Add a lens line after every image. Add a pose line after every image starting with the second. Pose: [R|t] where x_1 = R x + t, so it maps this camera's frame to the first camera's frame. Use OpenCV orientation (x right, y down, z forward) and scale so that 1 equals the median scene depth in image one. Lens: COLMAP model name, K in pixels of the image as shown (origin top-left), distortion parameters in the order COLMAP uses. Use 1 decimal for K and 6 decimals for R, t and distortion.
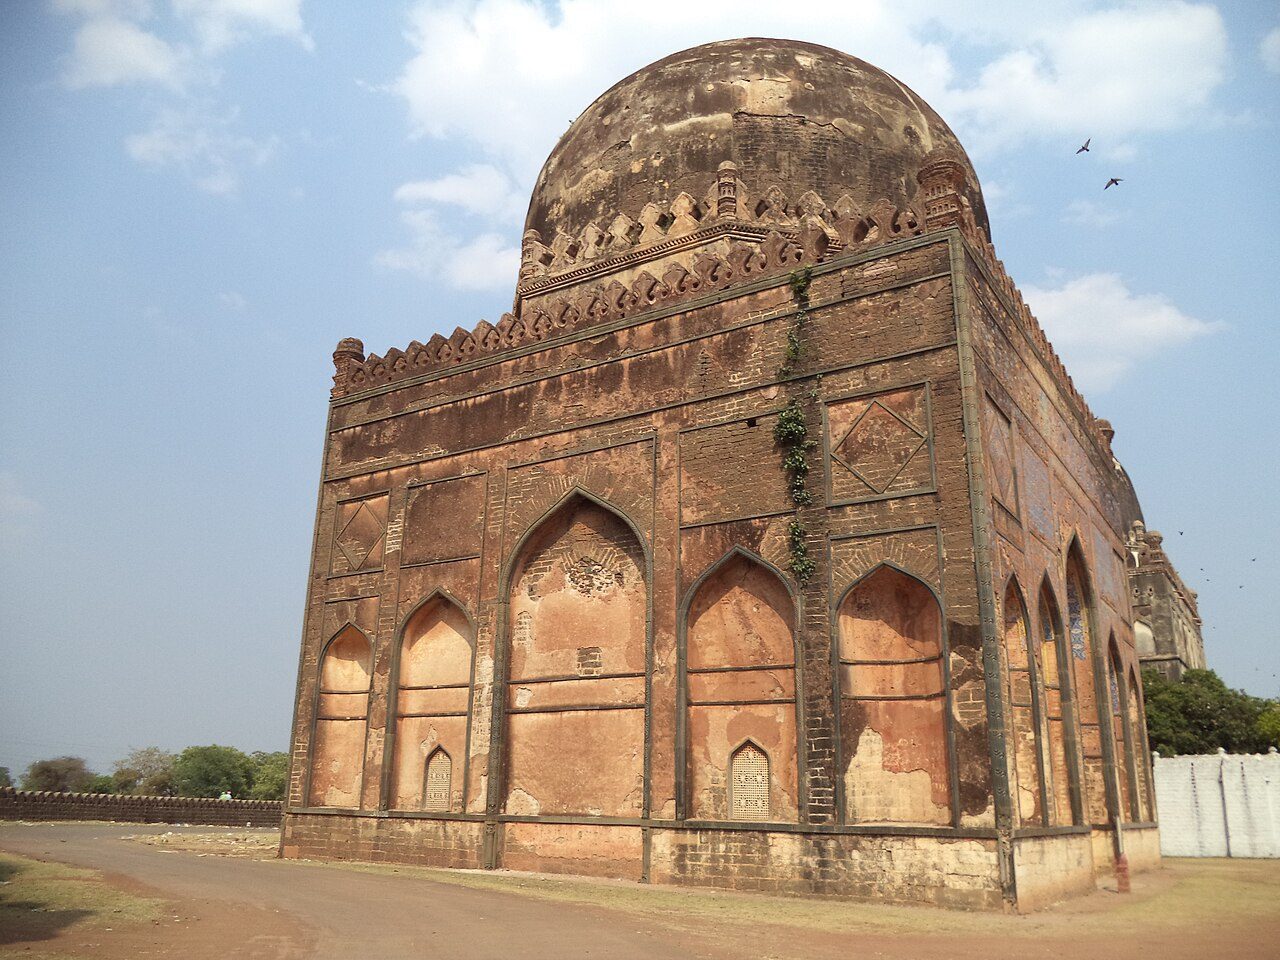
lens RADIAL K [[1003.7, 0, 640.0], [0, 1003.7, 480.0], [0, 0, 1]] dist [-0.026522, -0.001044]
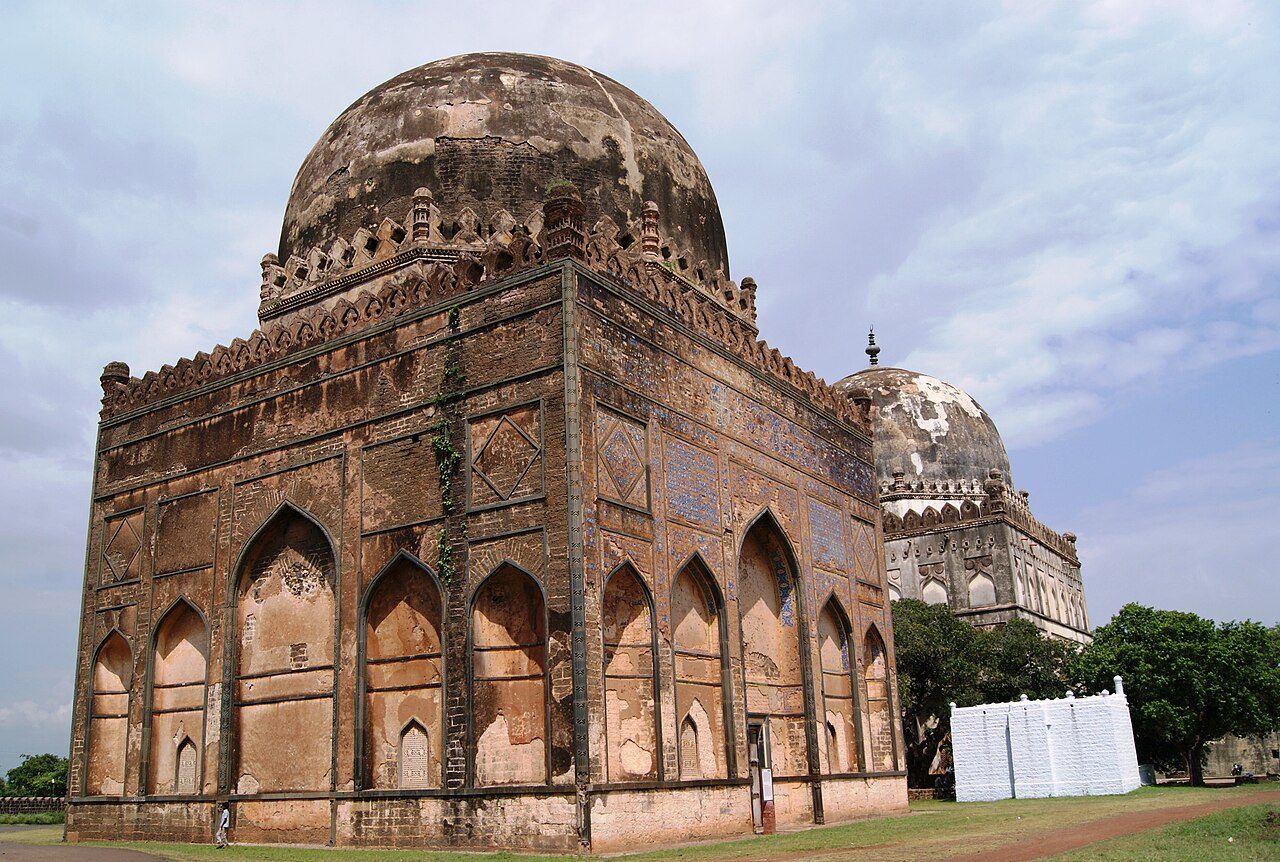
lens RADIAL K [[1126.3, 0, 637.7], [0, 1126.3, 446.9], [0, 0, 1]] dist [-0.063900, -0.002912]
pose [[0.998229, -0.059476, -0.001514, 0.324849], [0.059495, 0.998011, 0.020864, -0.053311], [0.000270, -0.020917, 0.999781, -0.231529]]
